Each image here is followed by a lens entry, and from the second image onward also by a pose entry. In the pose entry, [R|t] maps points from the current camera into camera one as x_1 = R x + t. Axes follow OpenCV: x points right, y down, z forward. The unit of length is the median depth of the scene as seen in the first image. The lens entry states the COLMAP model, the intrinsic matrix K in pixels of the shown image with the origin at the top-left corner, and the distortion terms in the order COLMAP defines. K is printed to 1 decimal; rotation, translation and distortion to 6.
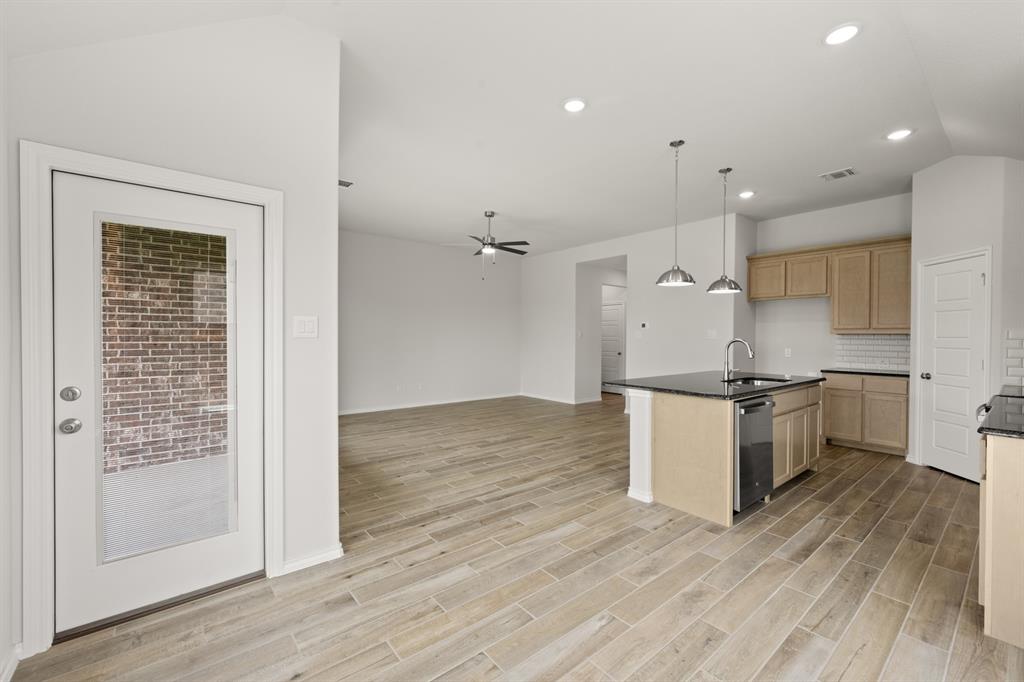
lens RADIAL K [[419.1, 0, 512.7], [0, 419.1, 339.0], [0, 0, 1]] dist [-0.000603, -0.000291]
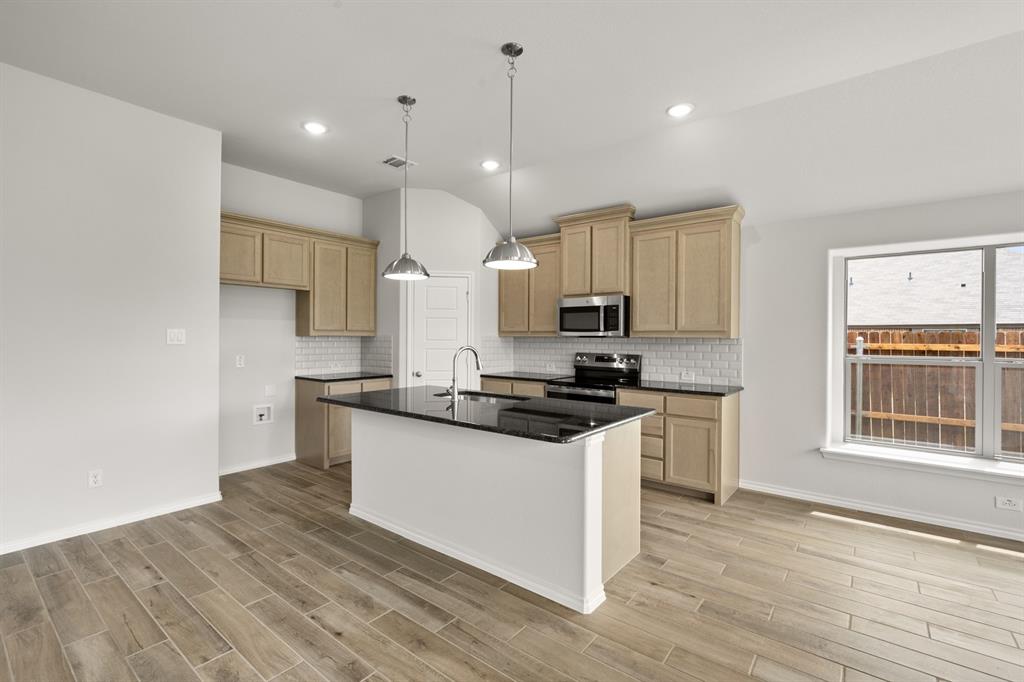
lens RADIAL K [[458.2, 0, 515.9], [0, 458.2, 338.2], [0, 0, 1]] dist [-0.001470, -0.000175]
pose [[-0.223906, -0.008623, 0.974573, -0.254267], [-0.000570, 0.999962, 0.008717, -0.018495], [-0.974611, 0.001396, -0.223903, 0.947584]]
